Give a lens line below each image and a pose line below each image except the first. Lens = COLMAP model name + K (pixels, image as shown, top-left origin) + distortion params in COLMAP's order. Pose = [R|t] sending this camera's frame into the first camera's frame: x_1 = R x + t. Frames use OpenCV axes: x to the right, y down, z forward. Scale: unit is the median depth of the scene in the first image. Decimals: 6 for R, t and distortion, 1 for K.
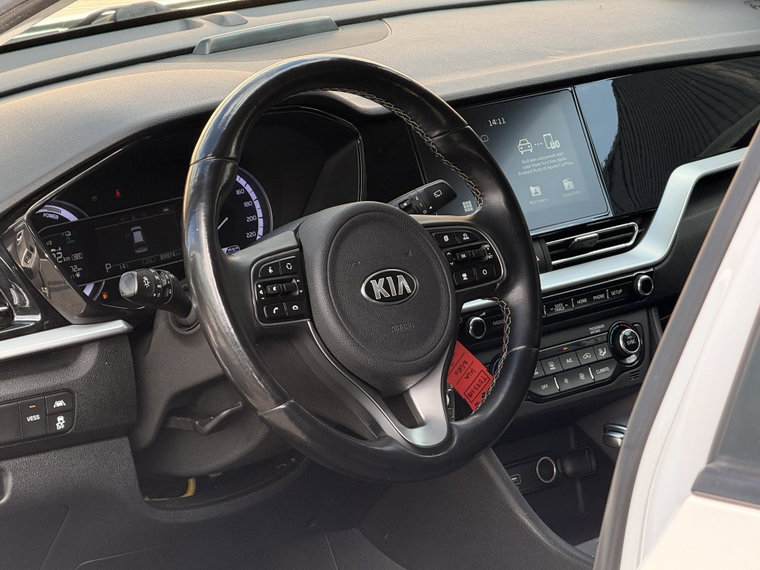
lens RADIAL K [[2660.0, 0, 379.8], [0, 2660.0, 286.6], [0, 0, 1]] dist [0.122246, 0.000000]
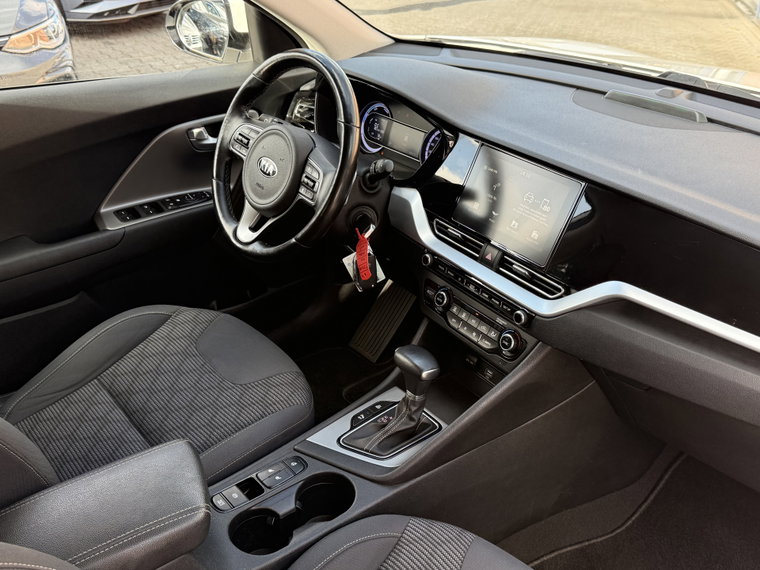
lens RADIAL K [[760.9, 0, 378.9], [0, 760.9, 290.4], [0, 0, 1]] dist [0.096384, 0.000000]
pose [[-0.085554, 0.498098, -0.862890, 0.515240], [-0.281418, 0.818719, 0.500503, -0.225272], [0.955764, 0.285652, 0.070129, 0.987711]]
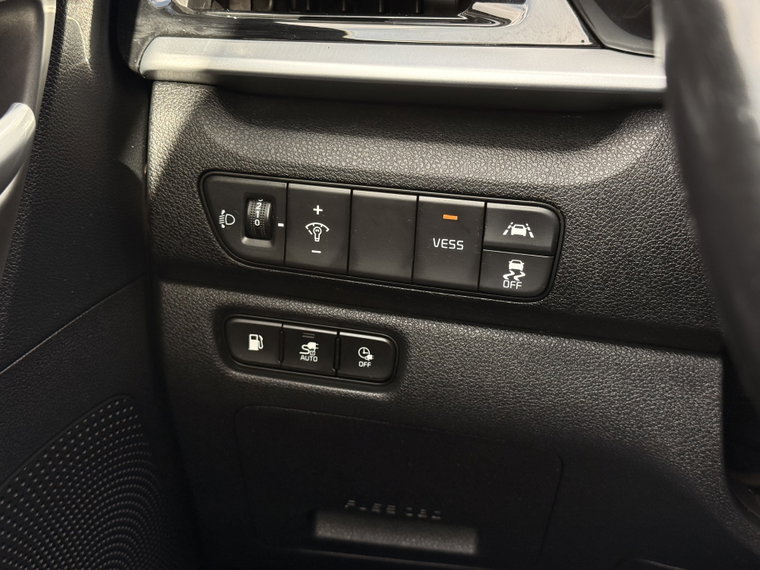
lens RADIAL K [[1061.7, 0, 383.3], [0, 1061.7, 285.6], [0, 0, 1]] dist [0.114645, 0.000000]
pose [[0.675732, 0.300121, -0.673286, -0.017770], [-0.231049, 0.953573, 0.193171, 0.023390], [0.700001, 0.025030, 0.713703, 0.817389]]
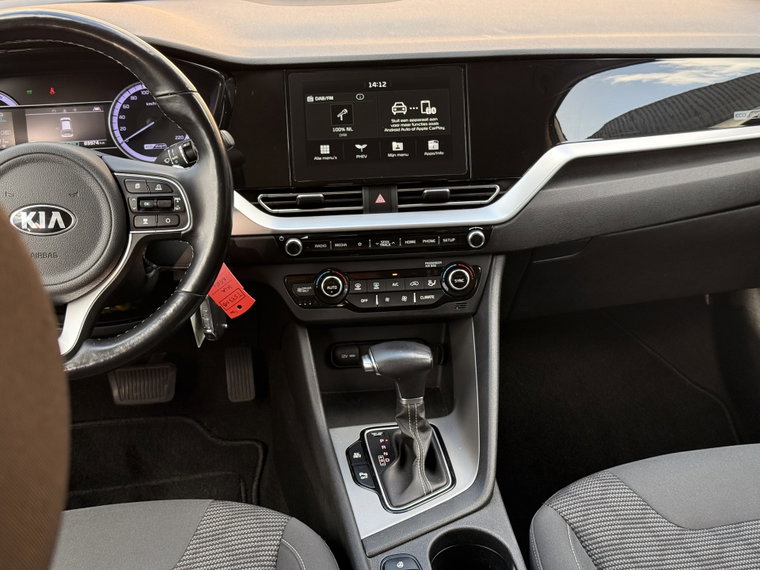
lens RADIAL K [[1061.7, 0, 381.0], [0, 1061.7, 289.2], [0, 0, 1]] dist [0.114645, 0.000000]
pose [[0.826026, 0.271852, -0.493739, 0.344682], [-0.157275, 0.952371, 0.261254, -0.110215], [0.541245, -0.138150, 0.829439, 0.628583]]
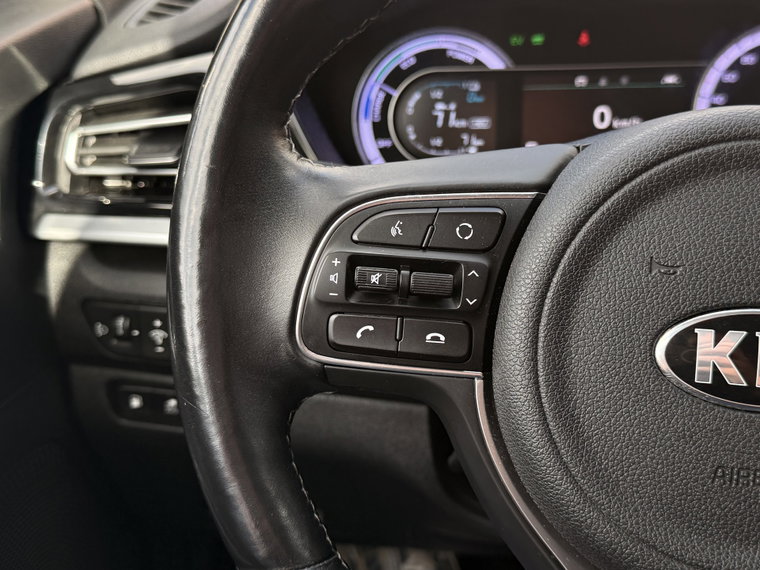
lens RADIAL K [[977.8, 0, 379.9], [0, 977.8, 287.7], [0, 0, 1]] dist [0.108001, 0.000000]
pose [[0.662183, 0.309246, -0.682554, 0.053056], [-0.178535, 0.949750, 0.257098, -0.031308], [0.727763, -0.048386, 0.684120, 0.806415]]
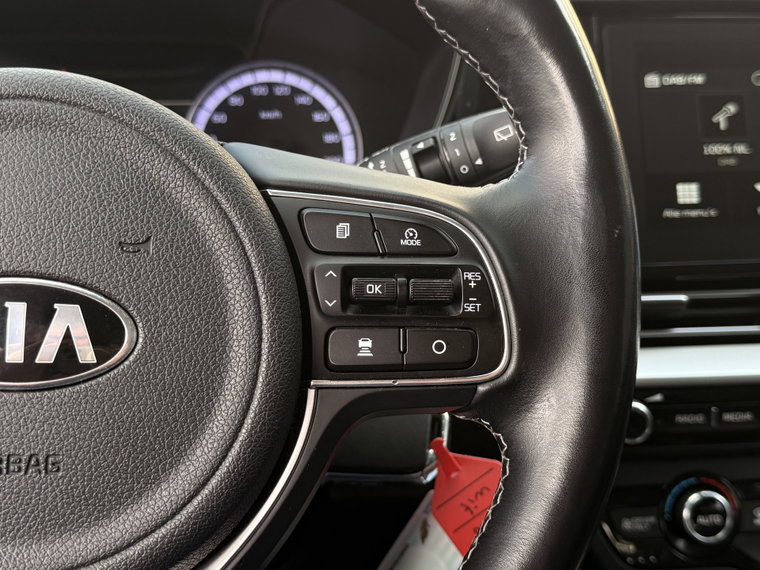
lens RADIAL K [[977.8, 0, 372.4], [0, 977.8, 290.2], [0, 0, 1]] dist [0.108001, 0.000000]
pose [[0.833377, 0.231841, -0.501730, 0.091476], [-0.191735, 0.972667, 0.130981, -0.026833], [0.518383, -0.012957, 0.855050, 0.849549]]
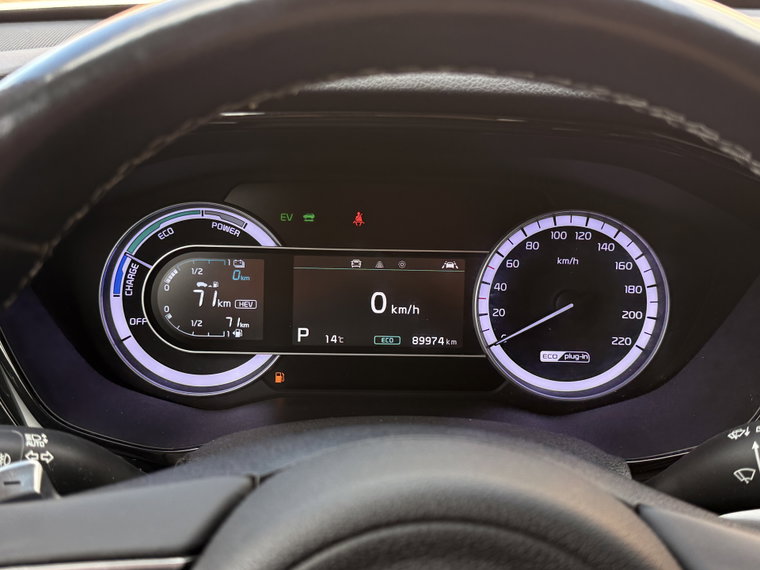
lens RADIAL K [[977.8, 0, 374.9], [0, 977.8, 286.4], [0, 0, 1]] dist [0.108001, 0.000000]
pose [[0.733917, 0.298146, -0.610307, 0.042541], [-0.220431, 0.954430, 0.201181, -0.066244], [0.642476, -0.013120, 0.766193, 0.846220]]
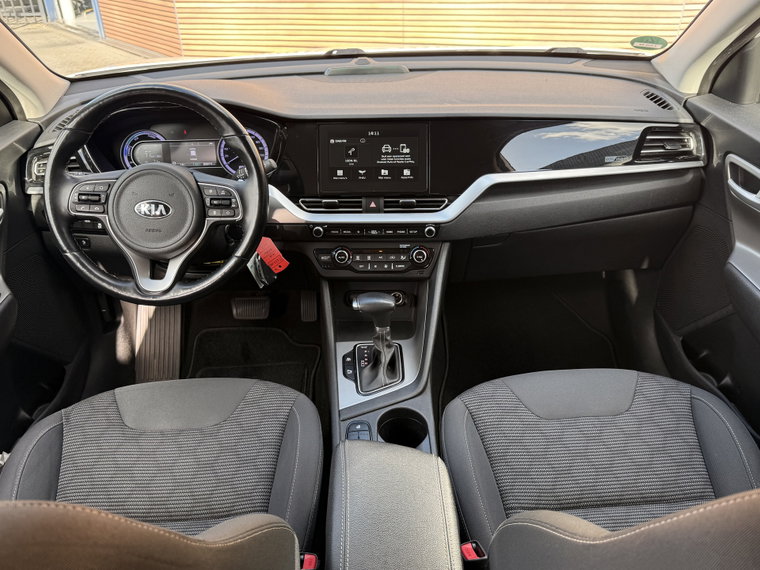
lens RADIAL K [[629.6, 0, 385.2], [0, 629.6, 290.5], [0, 0, 1]] dist [0.102914, -0.208785]
pose [[0.748099, 0.342483, -0.568377, 0.394647], [-0.171146, 0.927125, 0.333388, -0.122719], [0.641137, -0.152132, 0.752196, 0.685876]]
